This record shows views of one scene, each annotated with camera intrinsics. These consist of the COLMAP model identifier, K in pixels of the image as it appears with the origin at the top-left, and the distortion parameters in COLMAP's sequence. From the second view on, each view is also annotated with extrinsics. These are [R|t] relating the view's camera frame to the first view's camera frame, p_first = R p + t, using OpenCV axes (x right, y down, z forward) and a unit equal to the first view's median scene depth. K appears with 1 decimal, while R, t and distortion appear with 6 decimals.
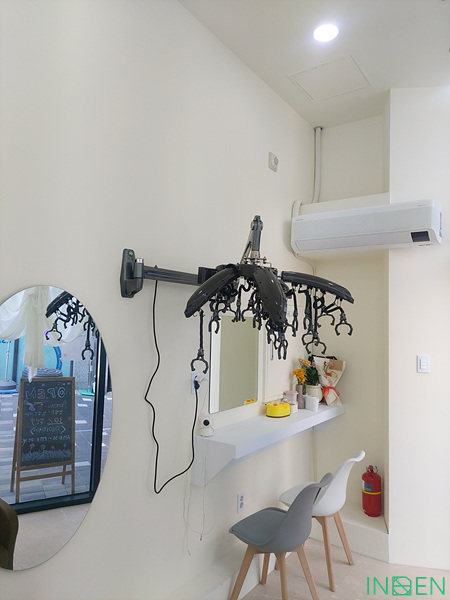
lens RADIAL K [[428.3, 0, 215.4], [0, 428.3, 300.6], [0, 0, 1]] dist [0.029413, -0.004954]
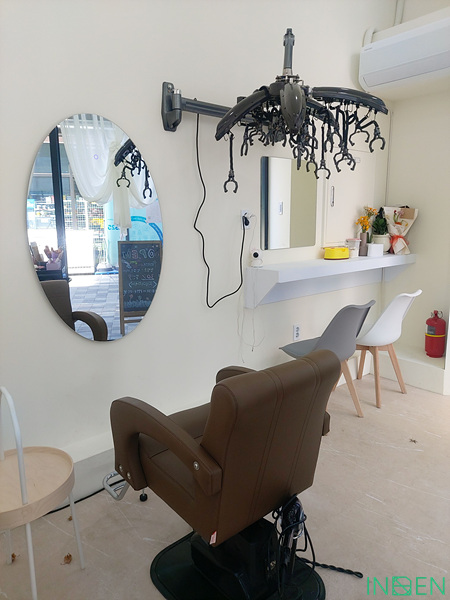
lens RADIAL K [[428.3, 0, 215.4], [0, 428.3, 300.6], [0, 0, 1]] dist [0.029413, -0.004954]
pose [[0.968566, 0.010196, -0.248549, 0.135870], [0.049888, 0.970899, 0.234234, 0.118532], [0.243705, -0.239270, 0.939871, -0.082149]]
